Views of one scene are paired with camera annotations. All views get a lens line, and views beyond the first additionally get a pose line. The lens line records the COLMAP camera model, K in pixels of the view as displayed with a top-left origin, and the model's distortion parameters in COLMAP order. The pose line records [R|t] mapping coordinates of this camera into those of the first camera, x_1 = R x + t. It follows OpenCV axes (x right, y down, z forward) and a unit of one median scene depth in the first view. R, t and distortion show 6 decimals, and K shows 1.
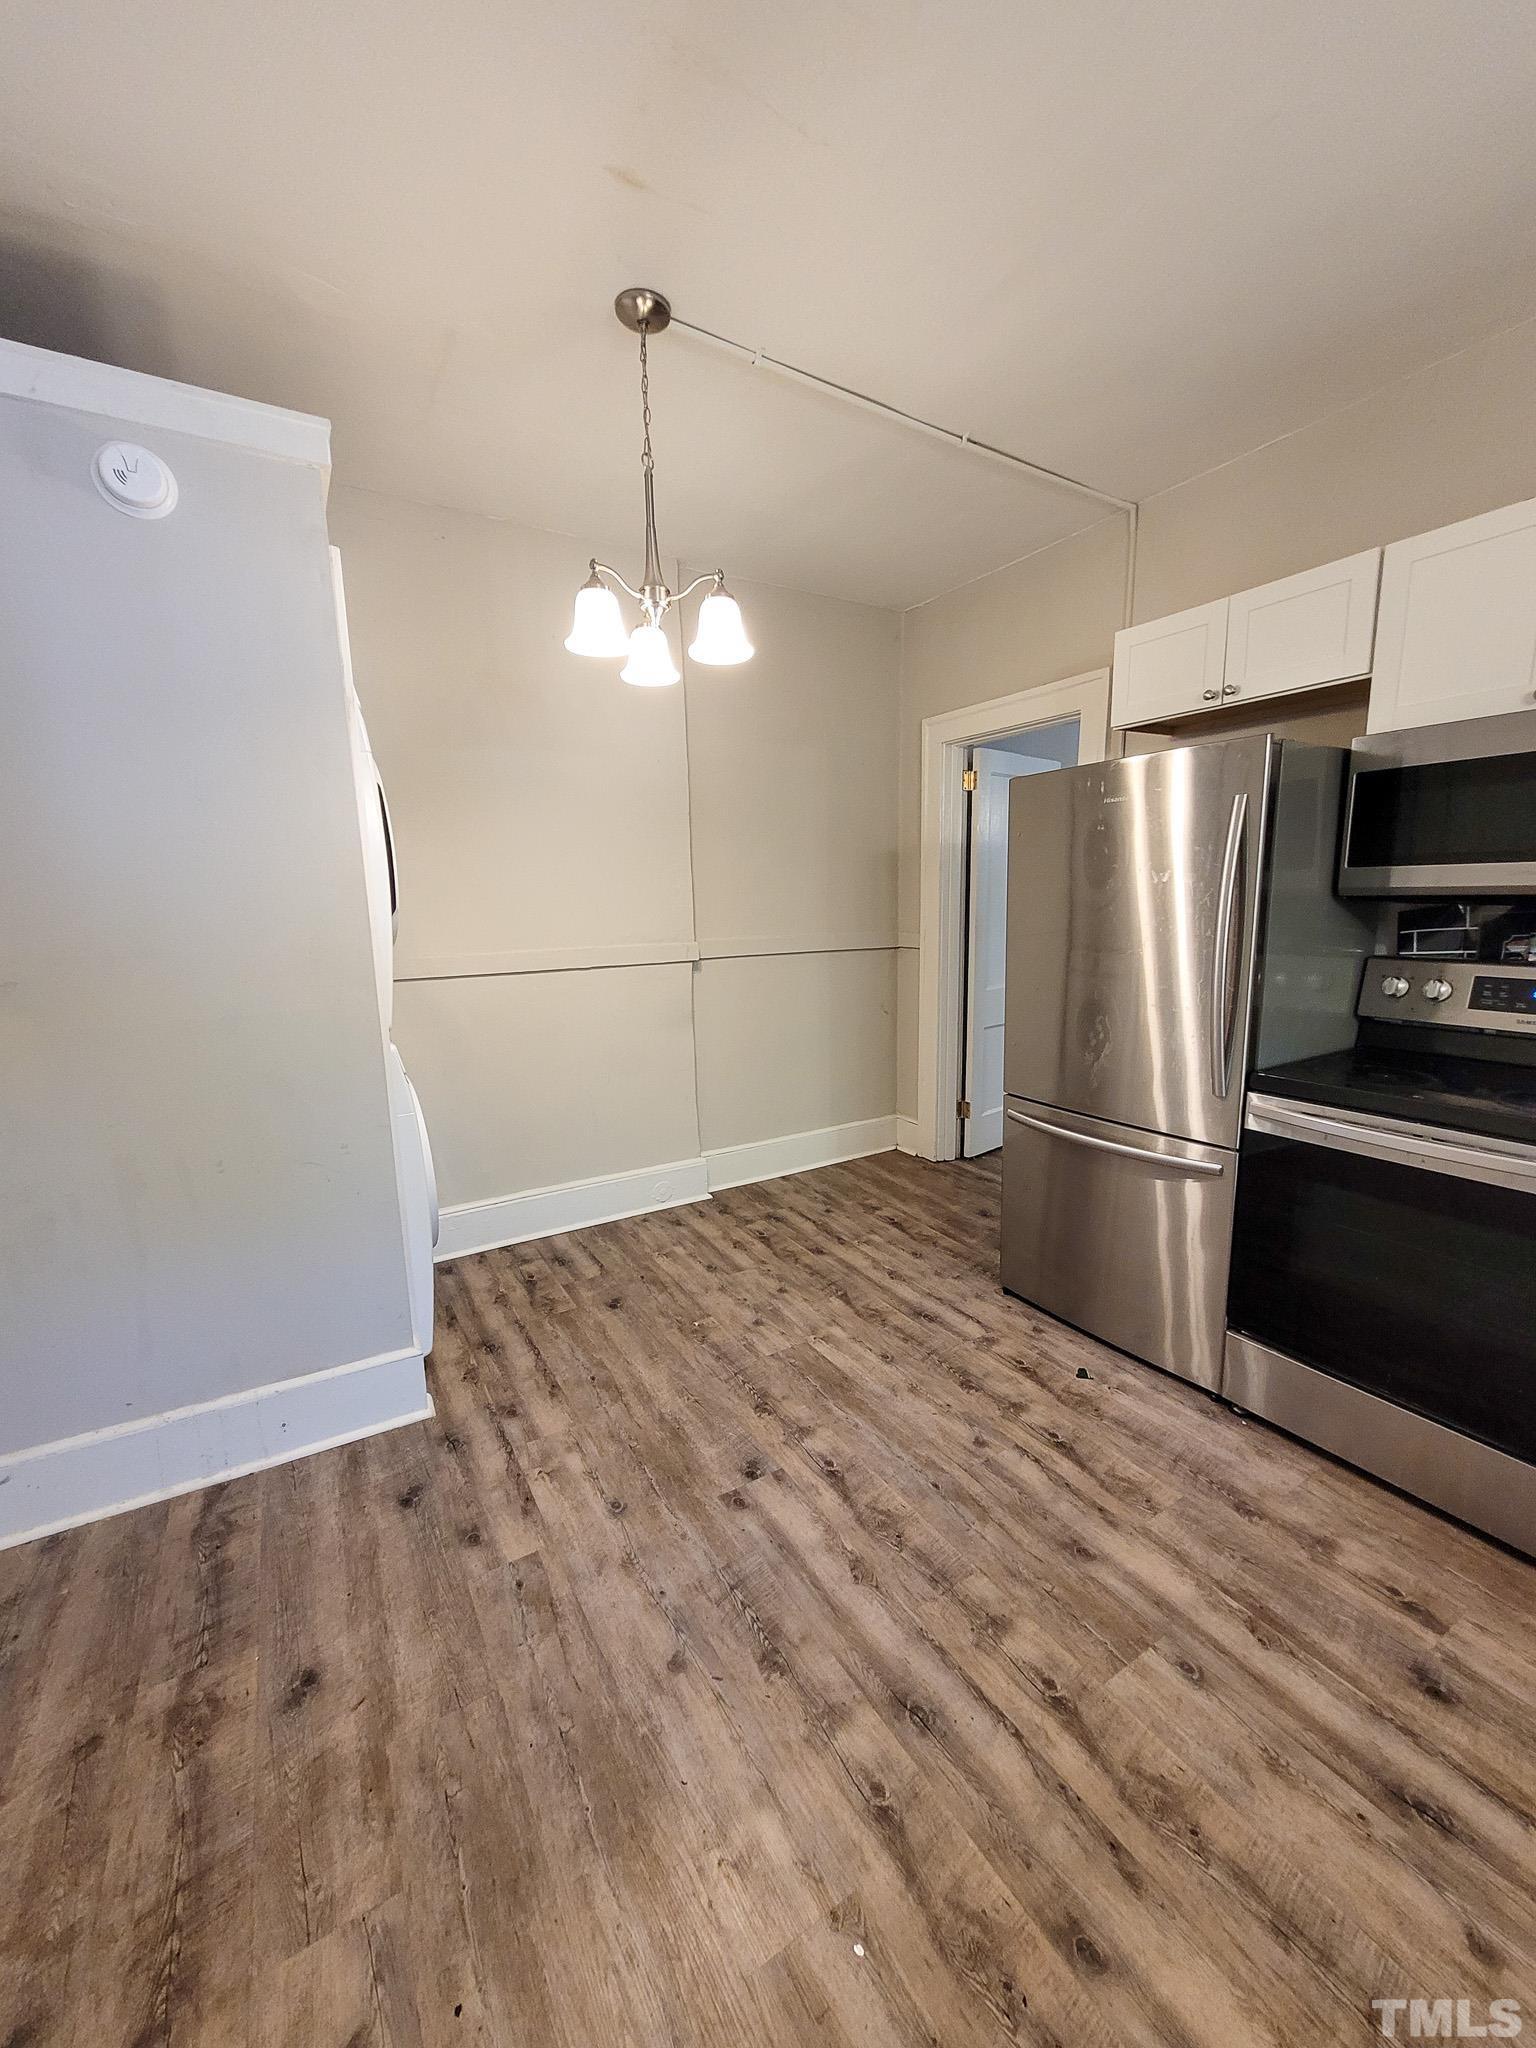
lens RADIAL K [[794.5, 0, 770.3], [0, 794.5, 1031.8], [0, 0, 1]] dist [-0.002259, -0.000860]
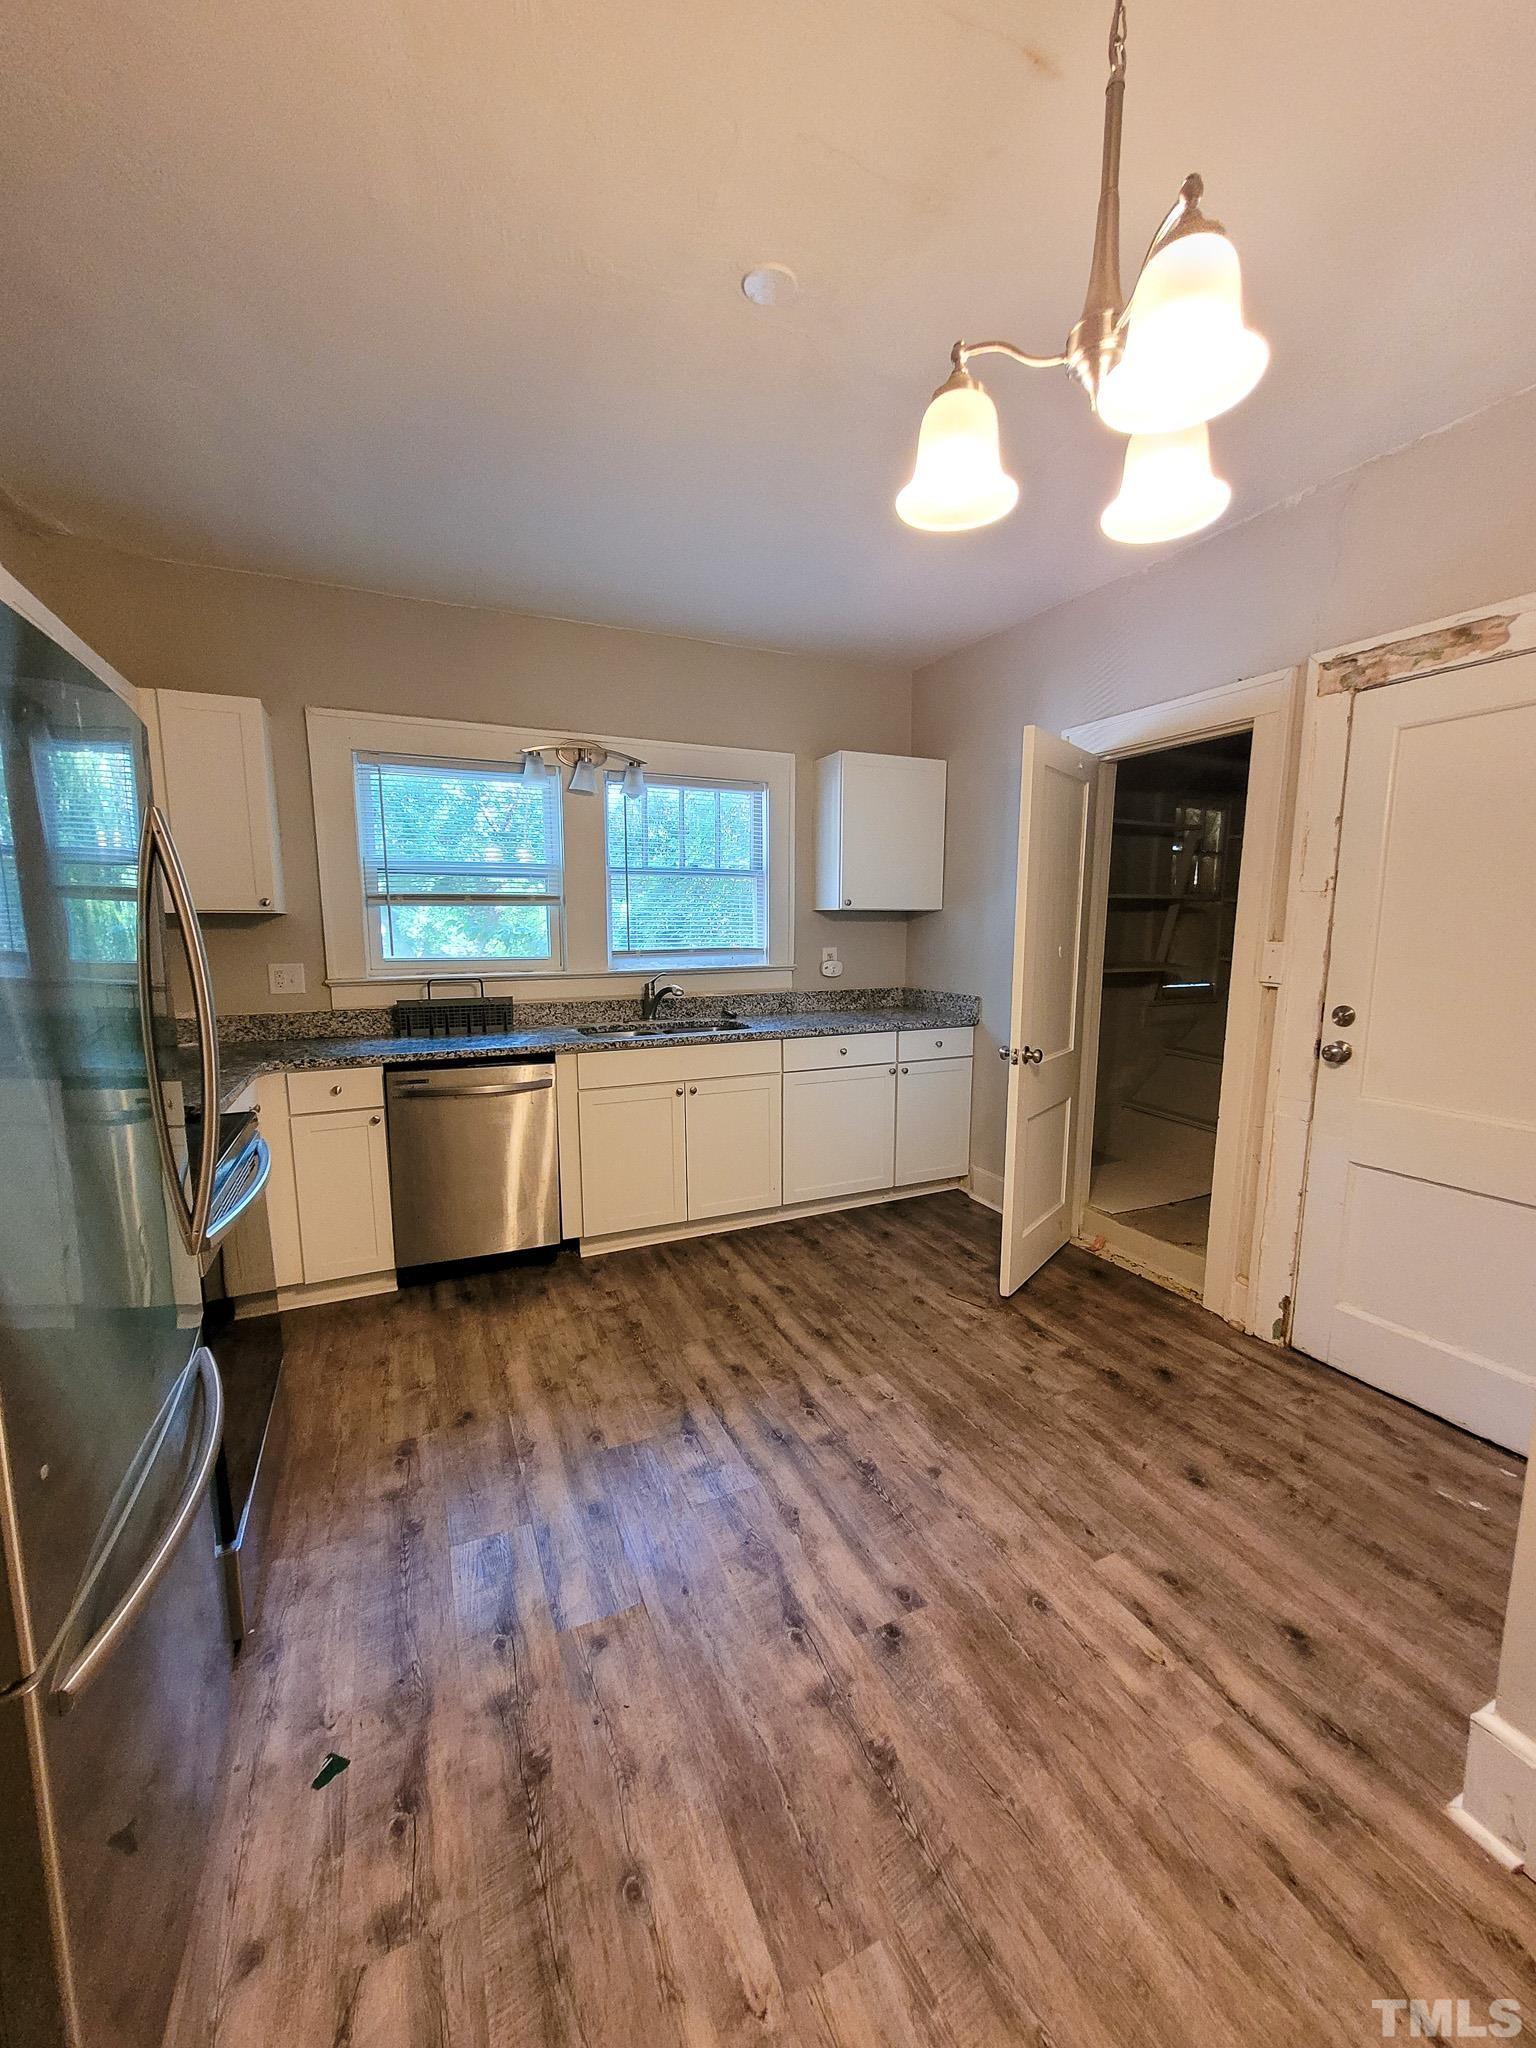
lens RADIAL K [[794.5, 0, 785.1], [0, 794.5, 1035.9], [0, 0, 1]] dist [-0.002259, -0.000860]
pose [[-0.994908, 0.006737, 0.100563, 0.000271], [0.037093, 0.952212, 0.303178, -0.395989], [-0.093715, 0.305364, -0.947613, 2.182002]]
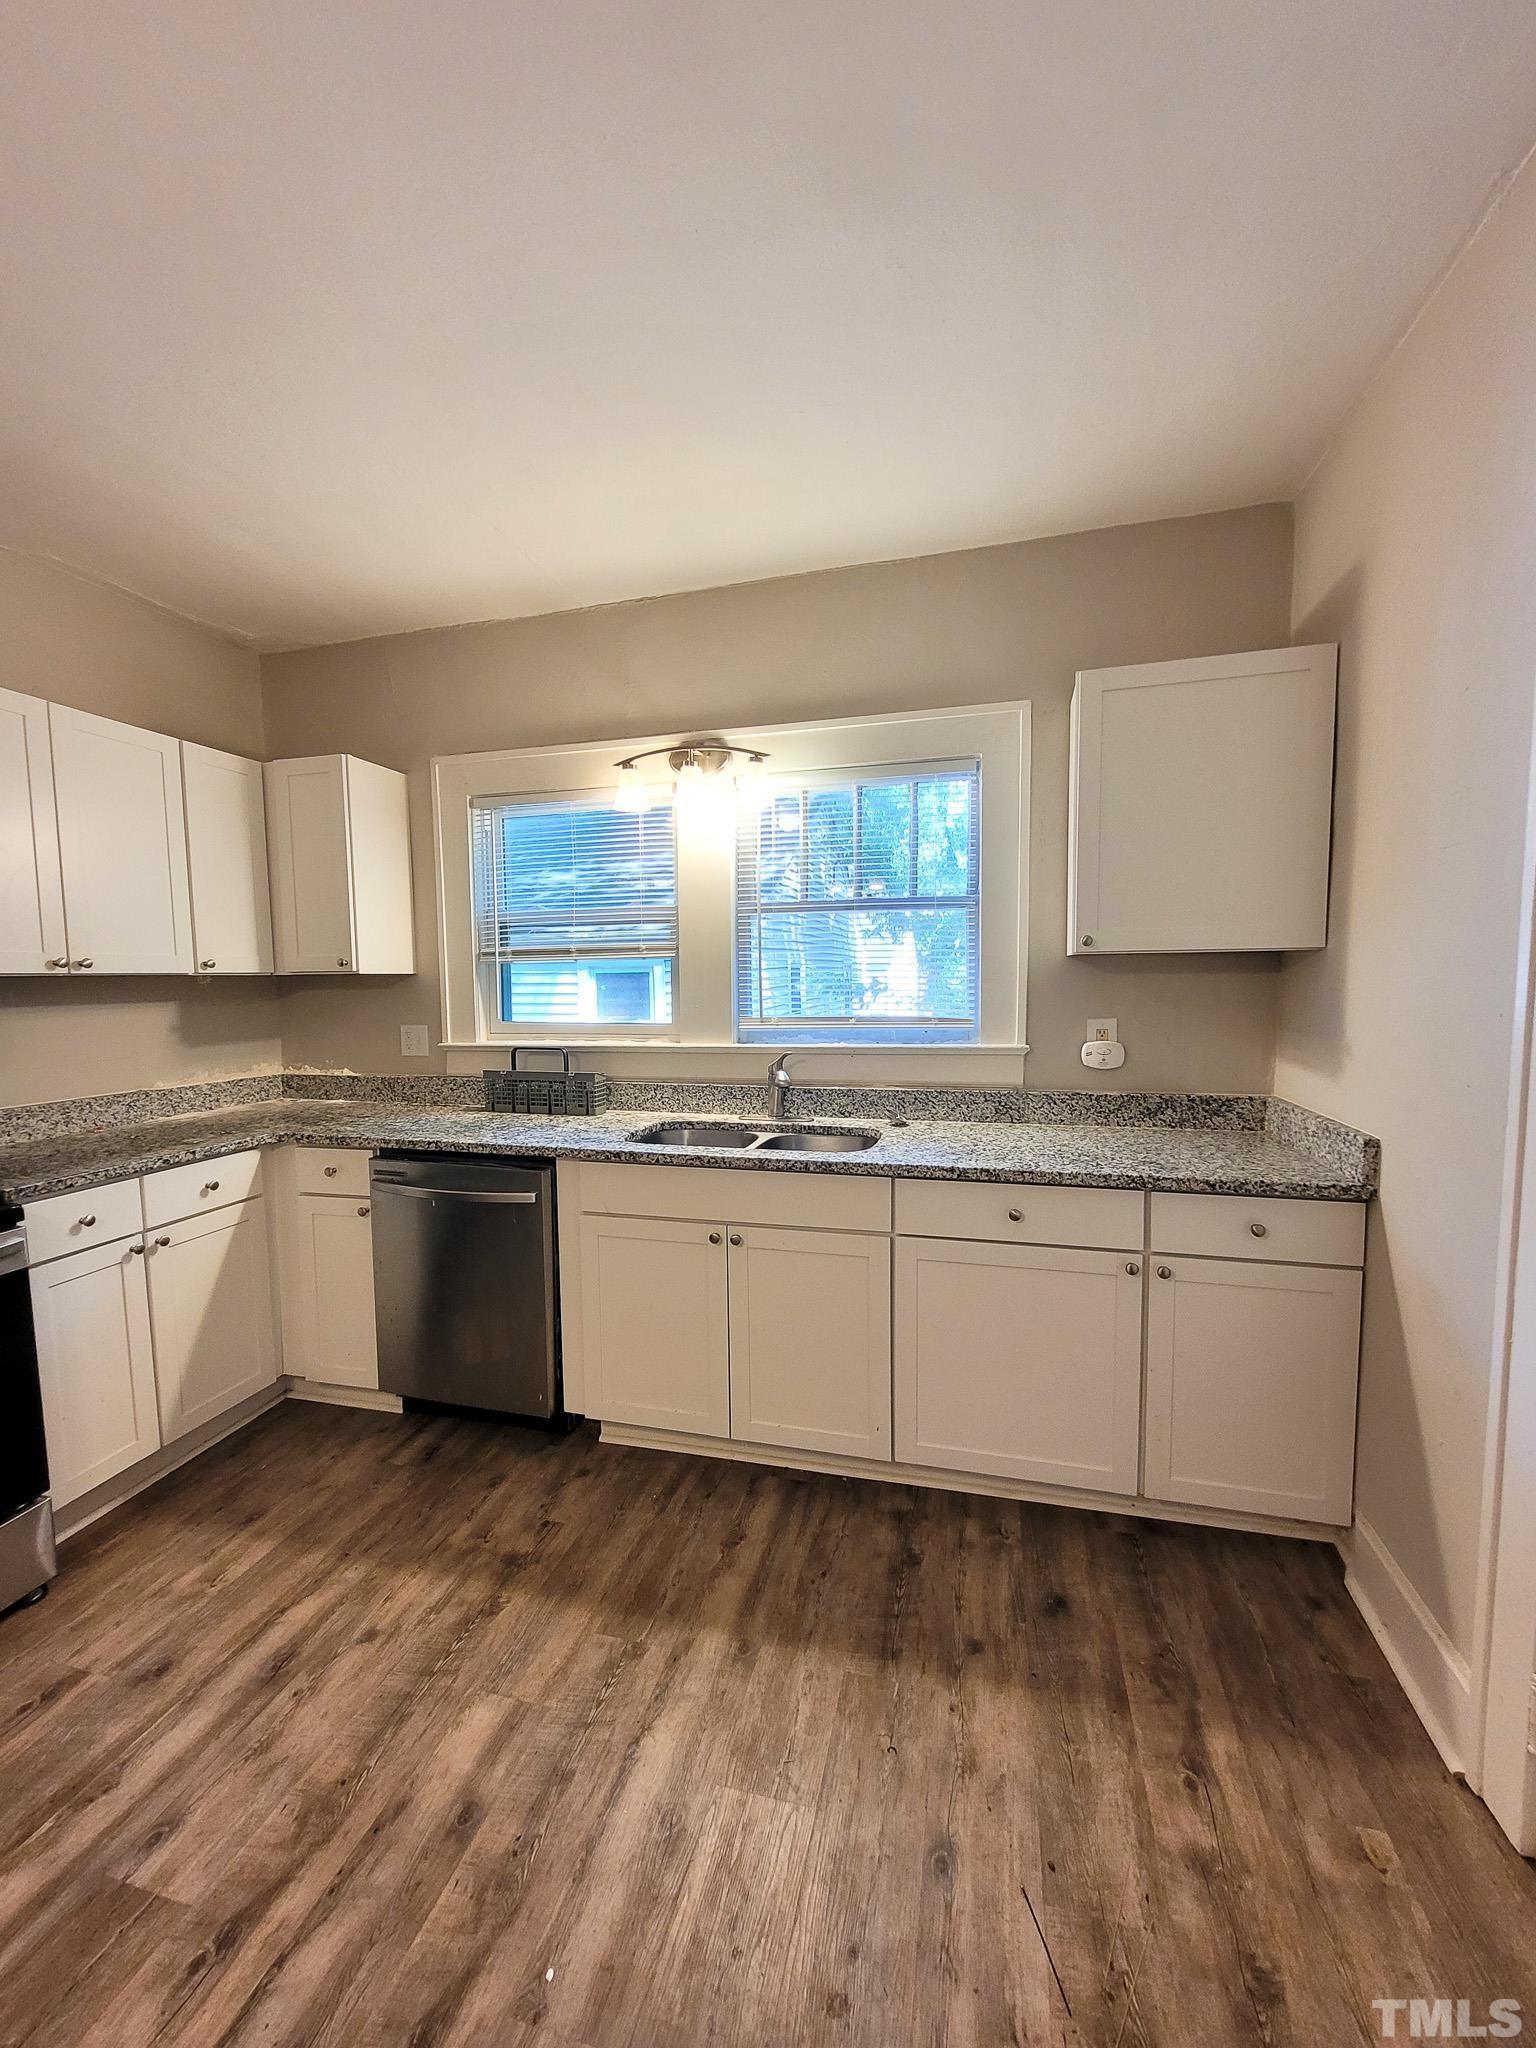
lens RADIAL K [[794.5, 0, 777.6], [0, 794.5, 1036.5], [0, 0, 1]] dist [-0.002259, -0.000860]
pose [[-0.700559, -0.026216, 0.713113, -0.619785], [0.144930, 0.973270, 0.178158, -0.172373], [-0.698722, 0.228161, -0.678034, 0.899528]]
